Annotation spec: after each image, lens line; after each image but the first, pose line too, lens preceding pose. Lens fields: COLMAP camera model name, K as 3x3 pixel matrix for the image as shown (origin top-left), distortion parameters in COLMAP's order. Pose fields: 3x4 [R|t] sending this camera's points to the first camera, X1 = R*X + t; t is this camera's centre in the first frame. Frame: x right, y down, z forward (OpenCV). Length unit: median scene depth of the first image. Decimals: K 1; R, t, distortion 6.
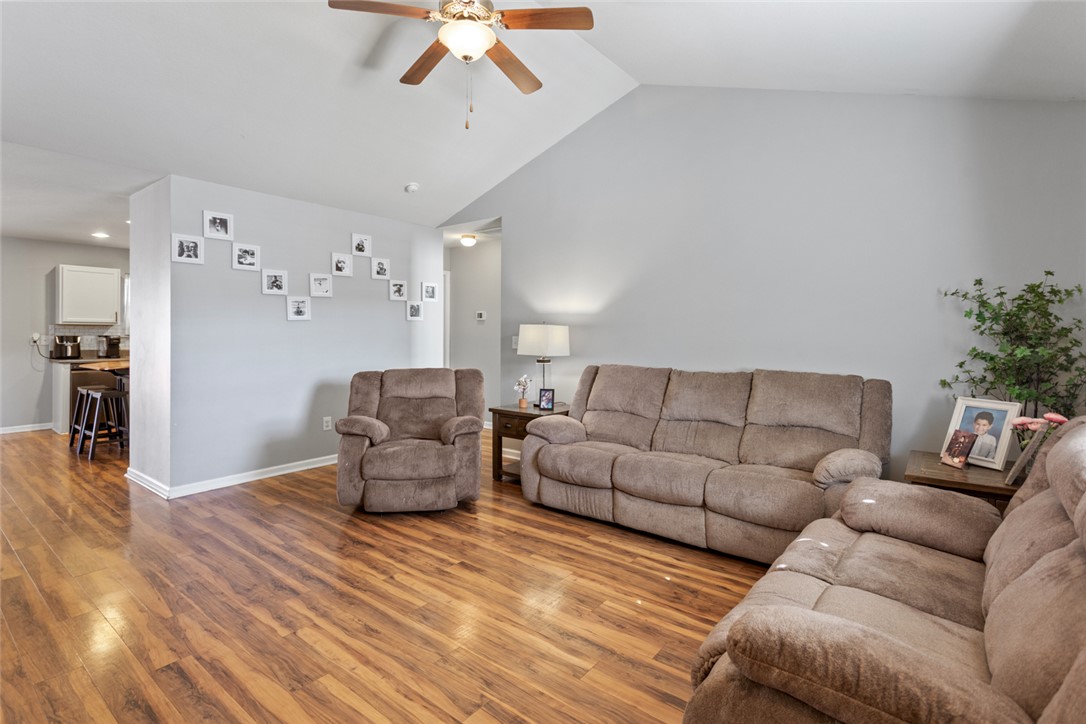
lens RADIAL K [[522.6, 0, 544.0], [0, 522.6, 342.8], [0, 0, 1]] dist [-0.001132, -0.000783]
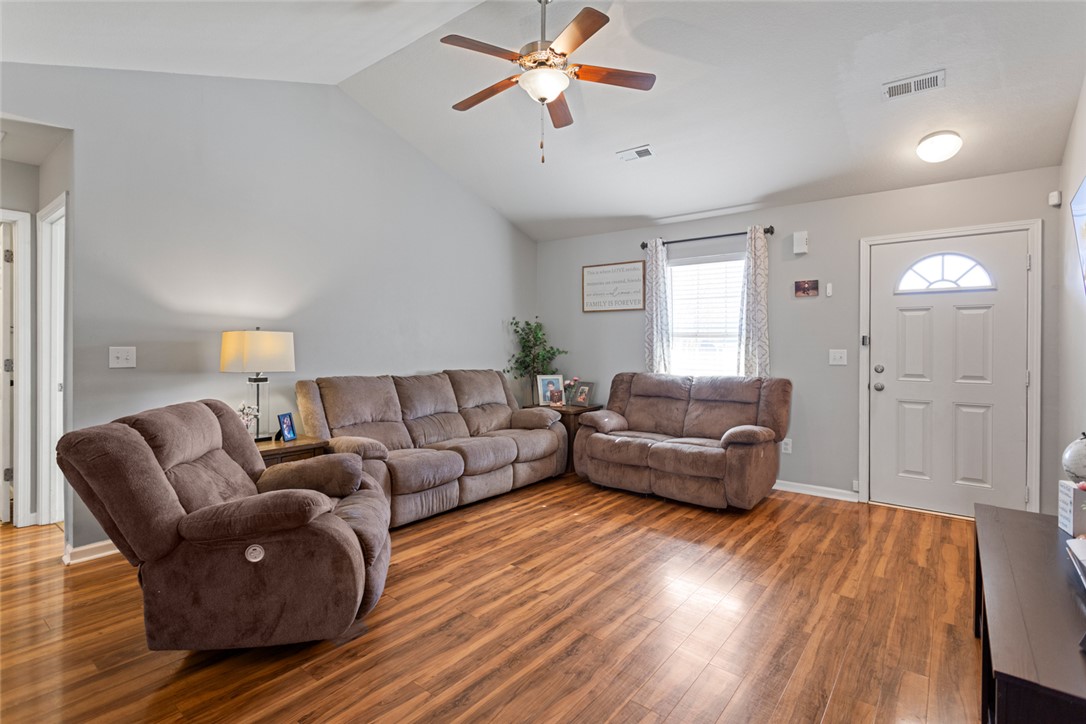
lens RADIAL K [[522.6, 0, 544.0], [0, 522.6, 342.8], [0, 0, 1]] dist [-0.001132, -0.000783]
pose [[-0.008745, 0.003021, 0.999957, -1.189581], [0.009663, 0.999949, -0.002937, -0.019698], [-0.999915, 0.009637, -0.008774, 0.929353]]
